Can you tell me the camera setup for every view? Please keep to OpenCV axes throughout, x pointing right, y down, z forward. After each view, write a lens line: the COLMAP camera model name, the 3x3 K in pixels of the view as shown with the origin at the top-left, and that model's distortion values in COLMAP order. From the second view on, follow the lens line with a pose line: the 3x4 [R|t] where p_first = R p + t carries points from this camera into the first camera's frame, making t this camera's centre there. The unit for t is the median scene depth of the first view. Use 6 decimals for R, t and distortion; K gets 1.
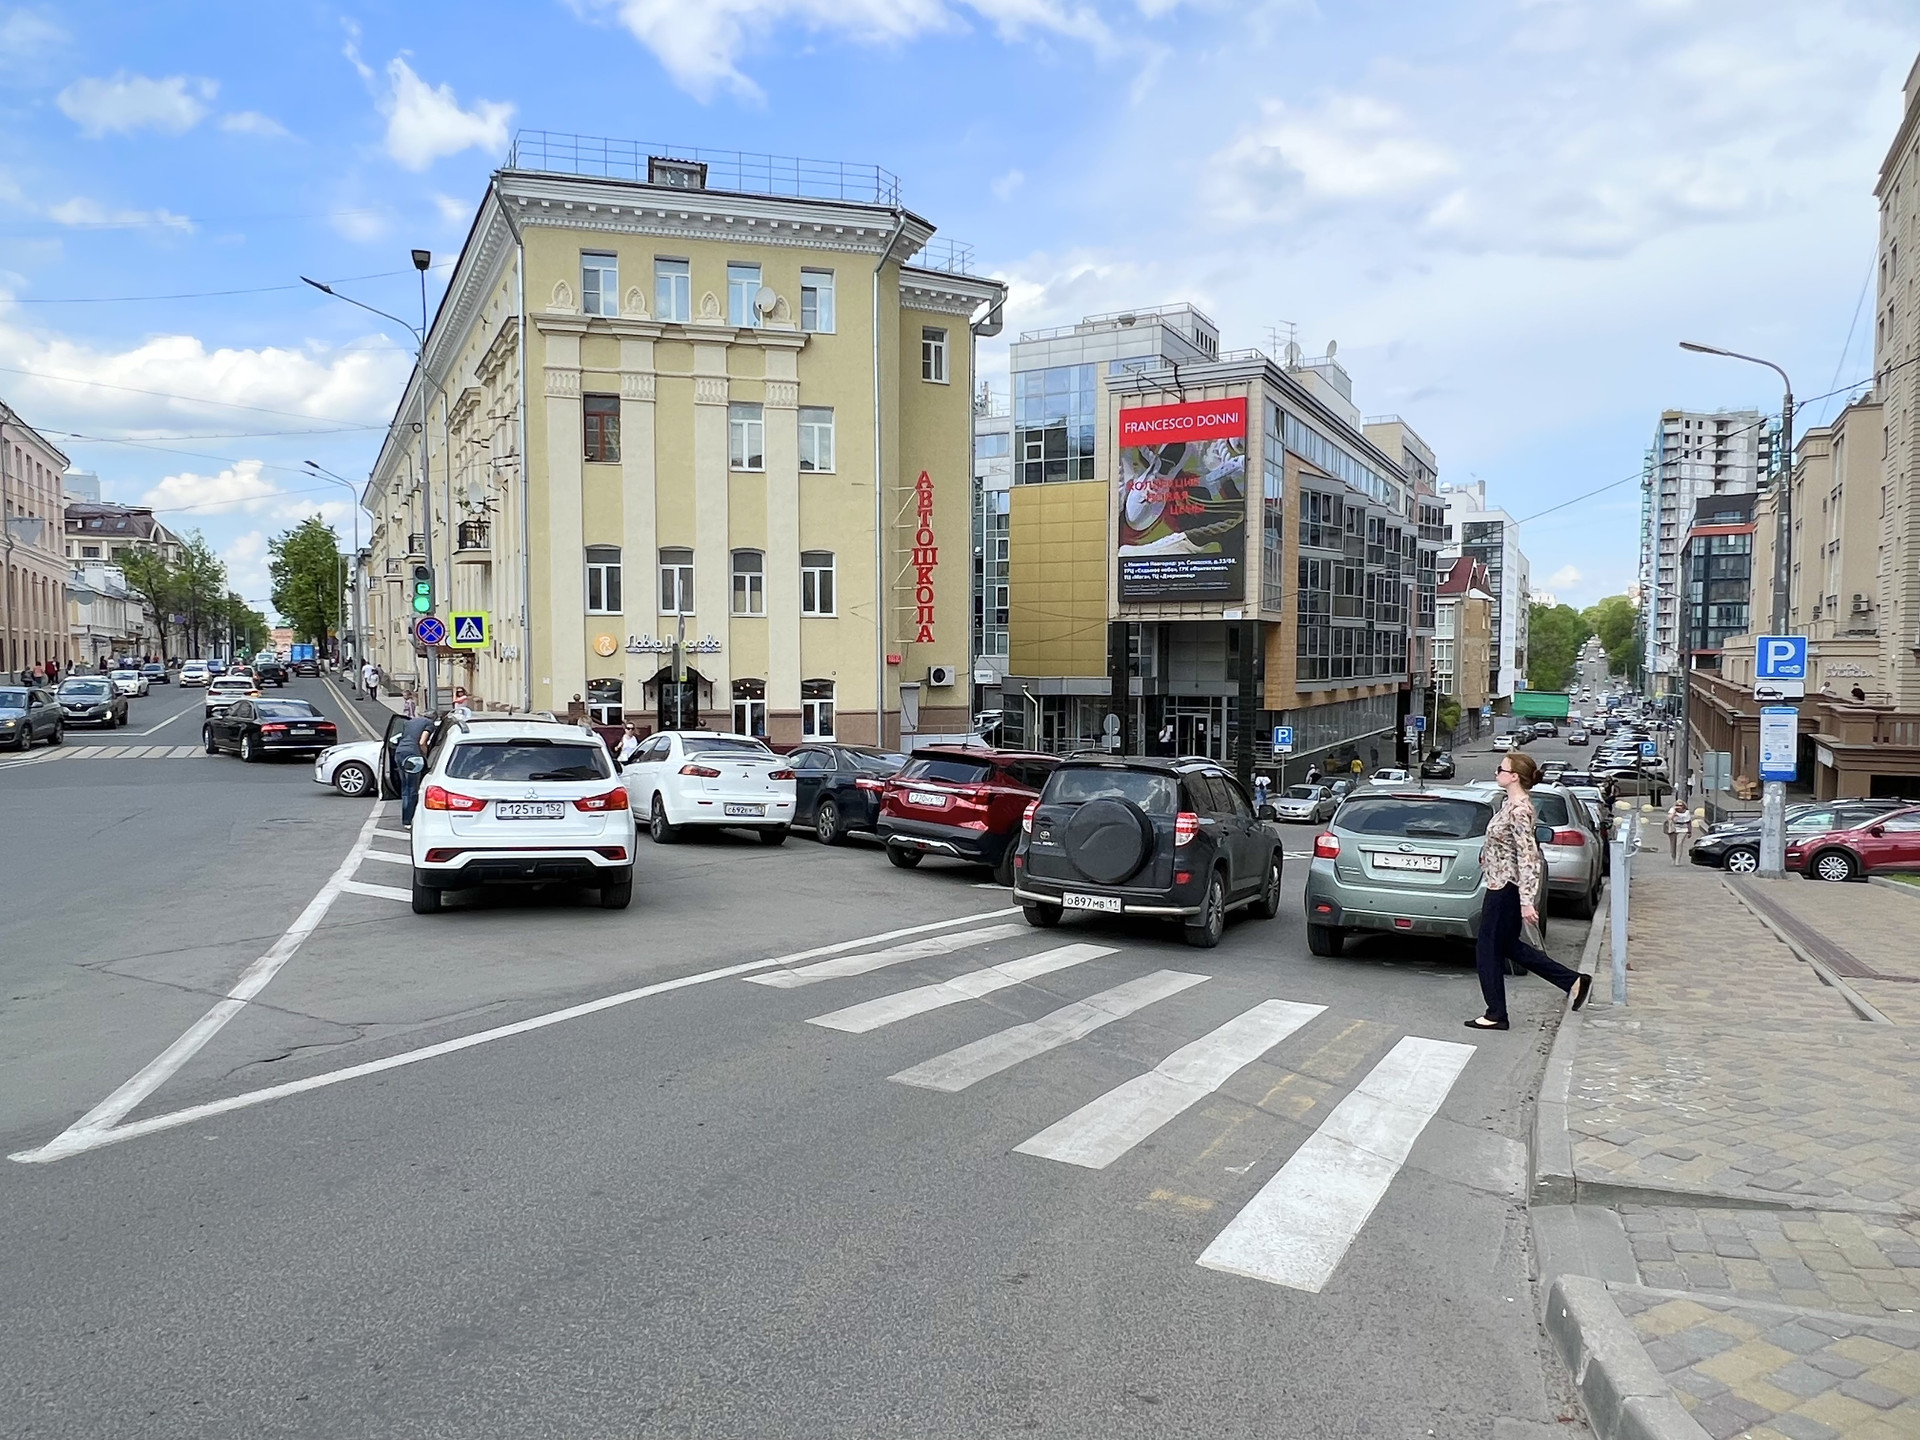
lens RADIAL K [[1232.2, 0, 946.4], [0, 1232.2, 726.0], [0, 0, 1]] dist [-0.007857, 0.006036]
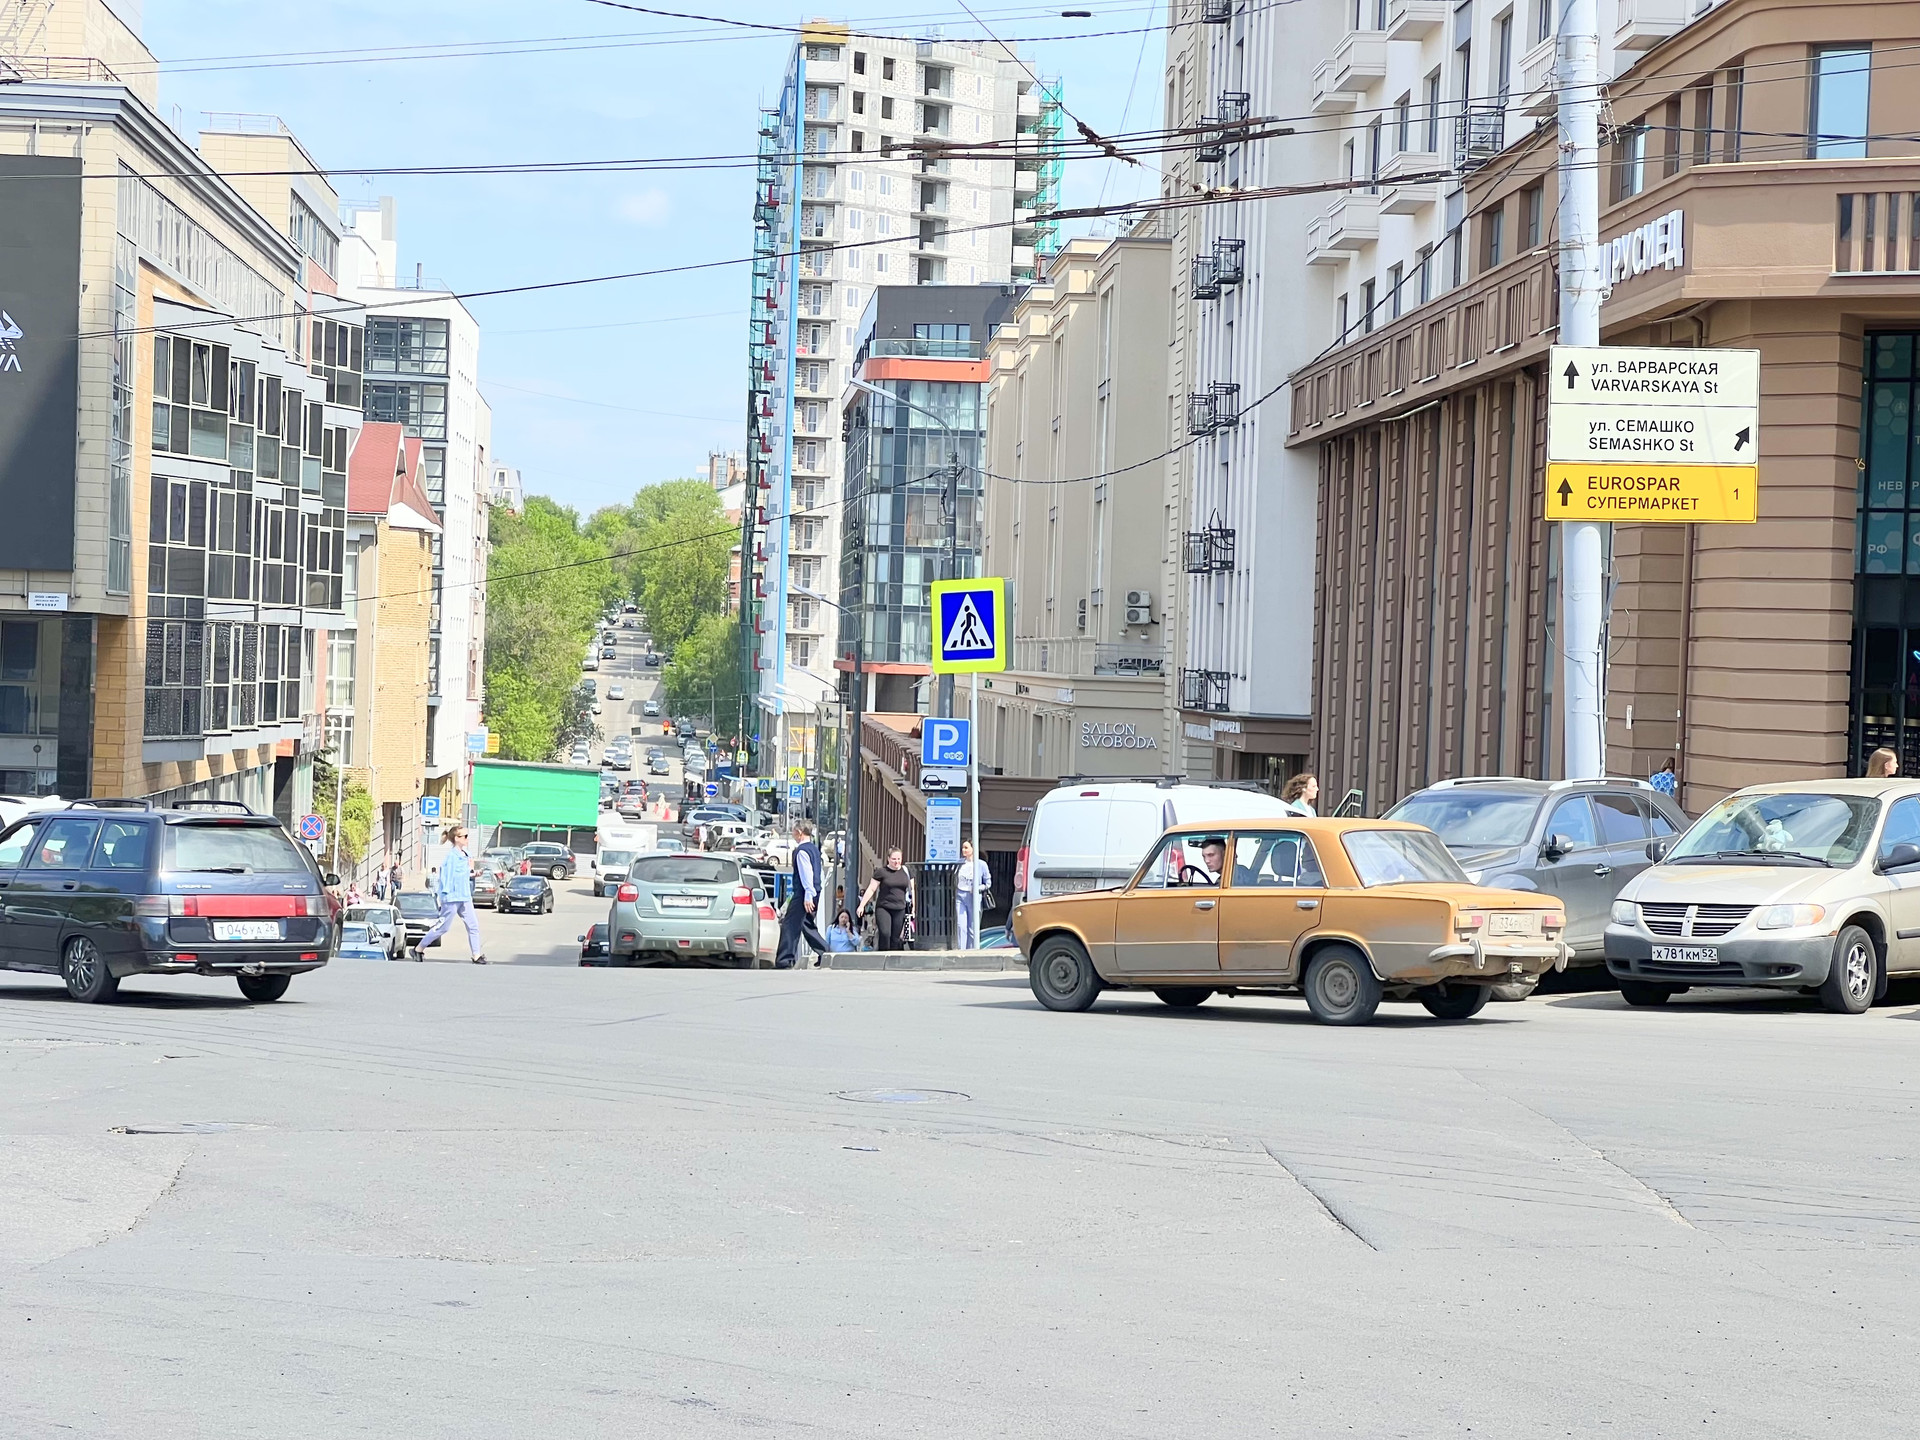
lens RADIAL K [[4301.6, 0, 921.5], [0, 4301.6, 798.1], [0, 0, 1]] dist [0.110440, 0.000000]
pose [[0.848718, 0.009894, 0.528753, -0.123864], [-0.001986, 0.999878, -0.015521, 0.004183], [-0.528842, 0.012123, 0.848634, -0.205761]]
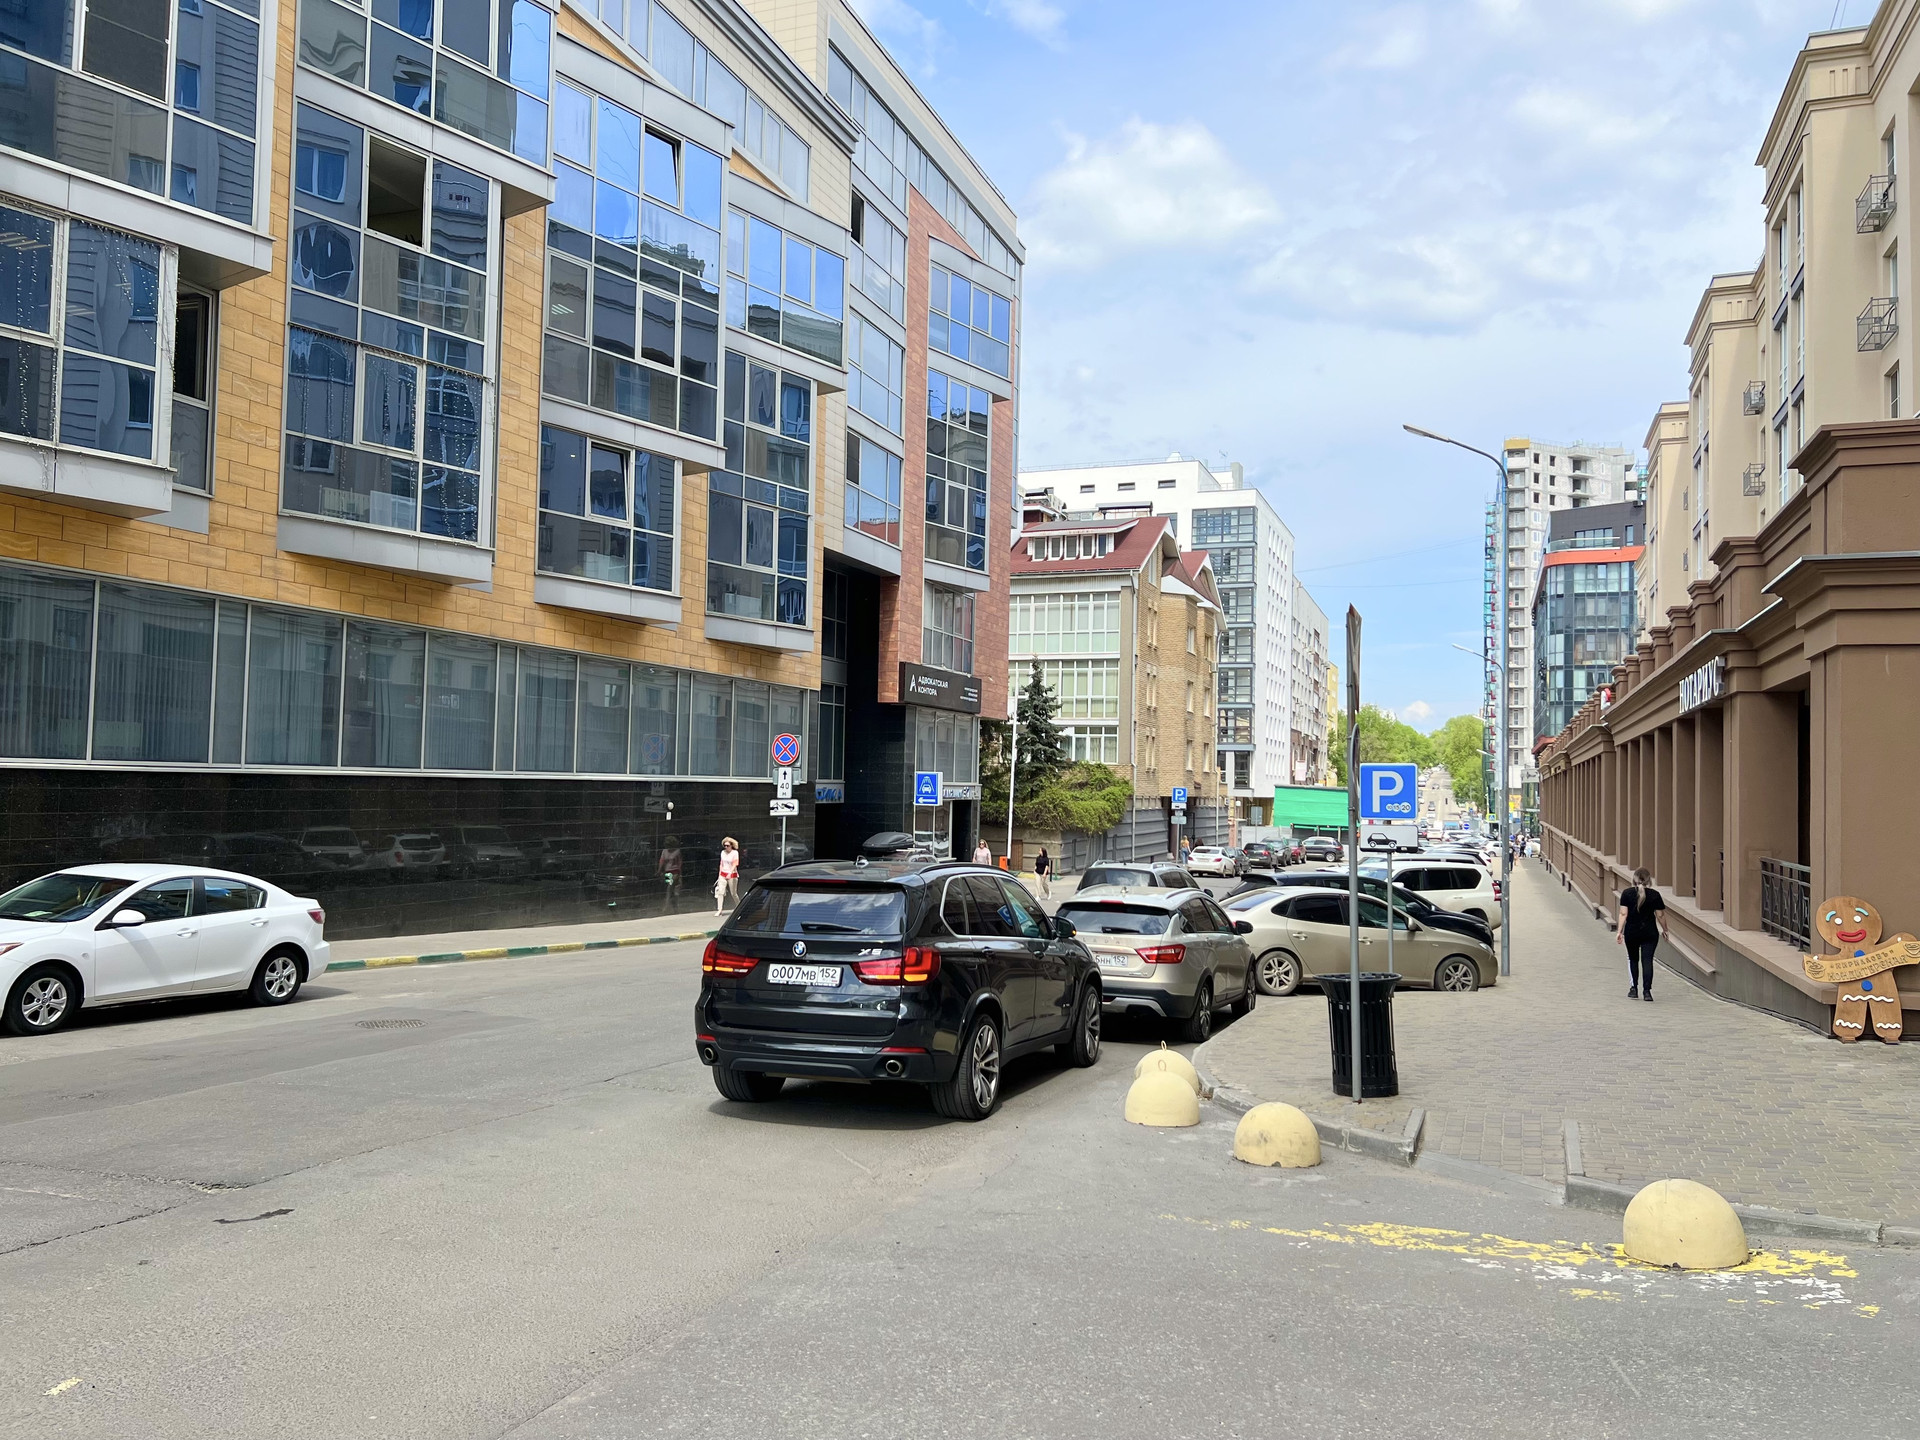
lens RADIAL K [[1436.9, 0, 965.0], [0, 1436.9, 717.1], [0, 0, 1]] dist [0.036285, -0.016510]
pose [[0.987255, 0.026220, 0.156969, 0.181011], [-0.009197, 0.994085, -0.108212, 0.014262], [-0.158878, 0.105389, 0.981657, 0.299929]]
